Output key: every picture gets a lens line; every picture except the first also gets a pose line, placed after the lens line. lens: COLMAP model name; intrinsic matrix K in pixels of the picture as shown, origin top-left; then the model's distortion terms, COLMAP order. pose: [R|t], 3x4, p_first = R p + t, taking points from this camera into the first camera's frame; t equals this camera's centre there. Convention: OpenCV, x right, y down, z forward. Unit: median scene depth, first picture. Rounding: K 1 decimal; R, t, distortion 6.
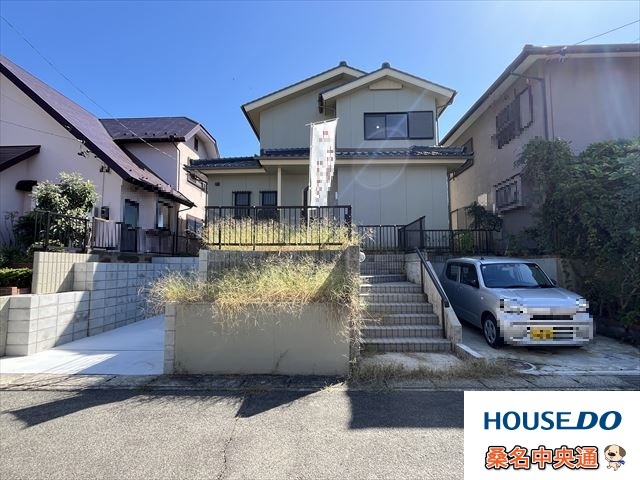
lens RADIAL K [[323.4, 0, 318.7], [0, 323.4, 240.5], [0, 0, 1]] dist [-0.004715, -0.000420]
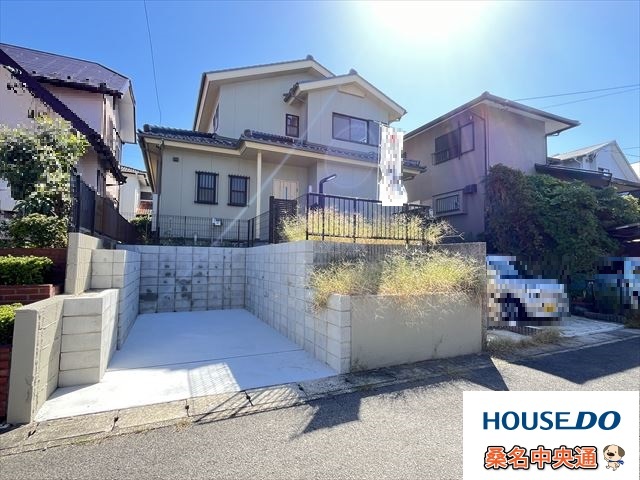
lens RADIAL K [[323.4, 0, 320.9], [0, 323.4, 241.9], [0, 0, 1]] dist [-0.004715, -0.000420]
pose [[0.894948, 0.038798, 0.444479, -0.675752], [-0.050117, 0.998649, 0.013738, 0.017962], [-0.443346, -0.034571, 0.895684, 0.145987]]
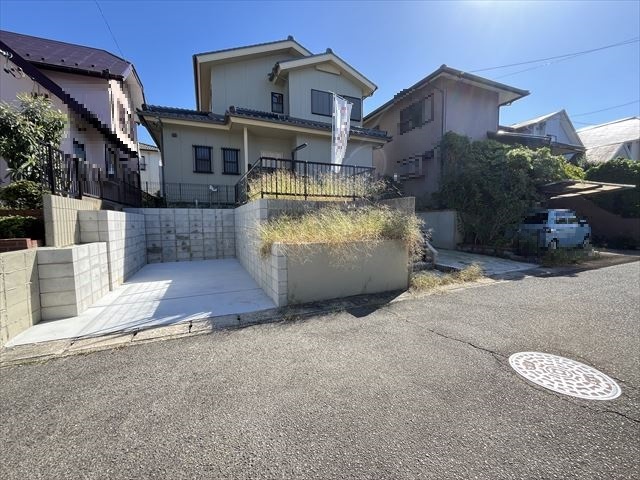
lens RADIAL K [[258.2, 0, 321.0], [0, 258.2, 240.5], [0, 0, 1]] dist [-0.002823, -0.001783]
pose [[0.902867, -0.038105, 0.428228, -0.511608], [-0.027379, 0.988946, 0.145724, 0.033810], [-0.429048, -0.143294, 0.891844, 0.114968]]
